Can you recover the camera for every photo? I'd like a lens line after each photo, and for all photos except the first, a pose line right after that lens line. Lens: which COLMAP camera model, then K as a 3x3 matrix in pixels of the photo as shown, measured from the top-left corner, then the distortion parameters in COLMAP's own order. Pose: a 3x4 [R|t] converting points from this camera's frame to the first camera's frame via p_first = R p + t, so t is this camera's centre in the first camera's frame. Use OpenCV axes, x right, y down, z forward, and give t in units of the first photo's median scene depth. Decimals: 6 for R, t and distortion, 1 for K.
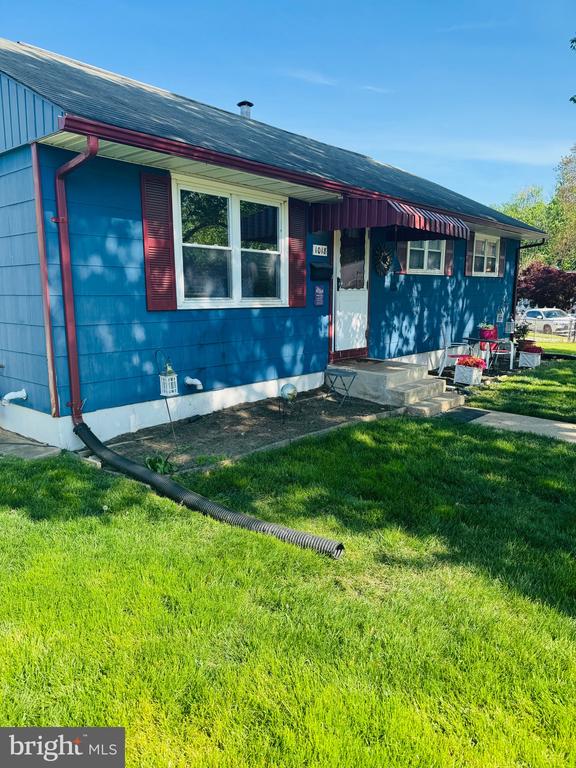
lens RADIAL K [[543.3, 0, 286.8], [0, 543.3, 387.2], [0, 0, 1]] dist [0.052704, -0.000807]
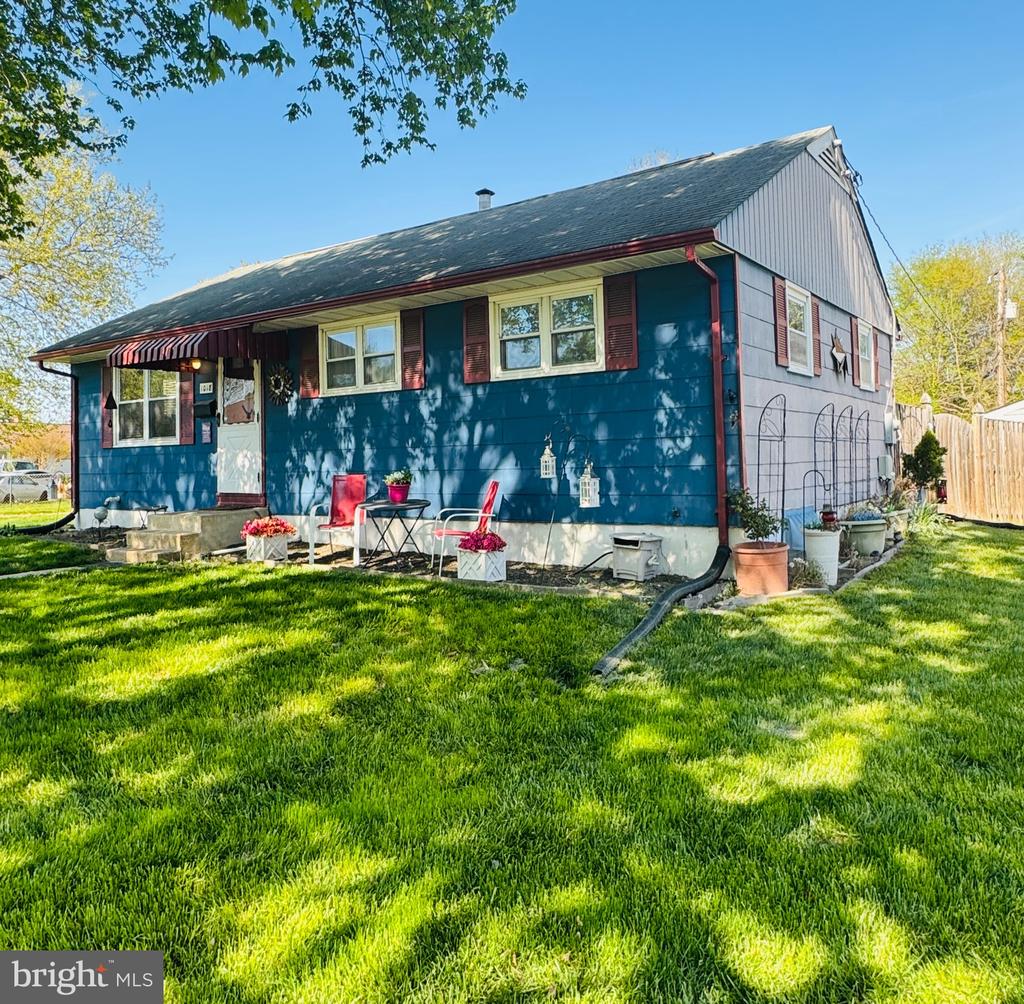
lens RADIAL K [[830.8, 0, 513.0], [0, 830.8, 501.2], [0, 0, 1]] dist [-0.000211, 0.000705]
pose [[0.097096, 0.044181, -0.994294, 1.321957], [-0.150248, 0.988216, 0.029239, -0.142914], [0.983869, 0.146551, 0.102590, 1.160464]]
